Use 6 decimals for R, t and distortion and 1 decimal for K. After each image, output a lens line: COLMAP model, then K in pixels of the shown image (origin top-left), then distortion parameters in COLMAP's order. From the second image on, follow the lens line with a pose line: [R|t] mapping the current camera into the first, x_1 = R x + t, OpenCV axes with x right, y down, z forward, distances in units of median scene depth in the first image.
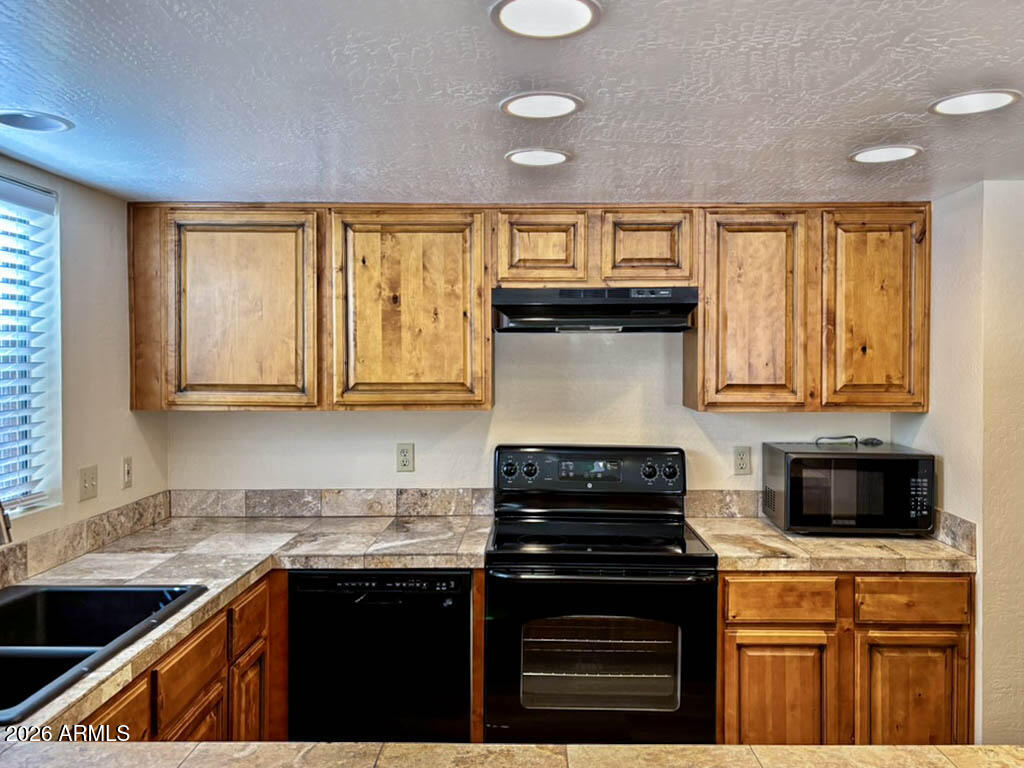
lens RADIAL K [[769.4, 0, 512.0], [0, 769.4, 384.0], [0, 0, 1]] dist [-0.003769, -0.001623]
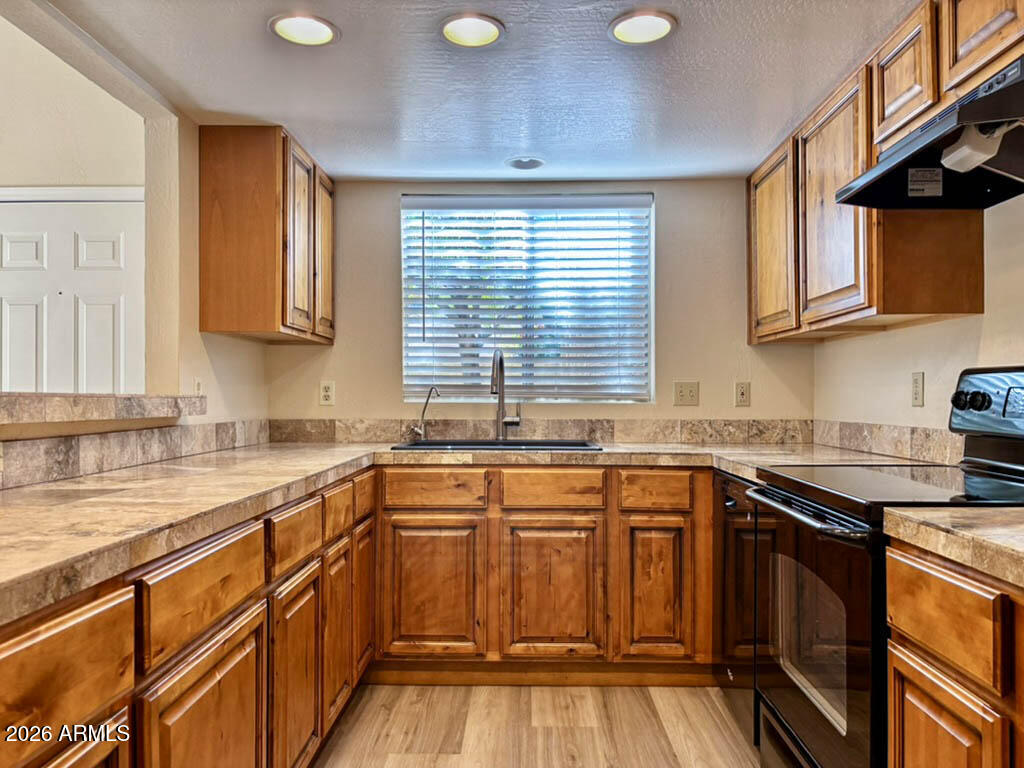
lens RADIAL K [[769.4, 0, 512.0], [0, 769.4, 384.0], [0, 0, 1]] dist [-0.003769, -0.001623]
pose [[0.002289, -0.012185, -0.999923, 0.865221], [-0.030240, 0.999468, -0.012249, 0.143906], [0.999540, 0.030266, 0.001919, 0.712452]]
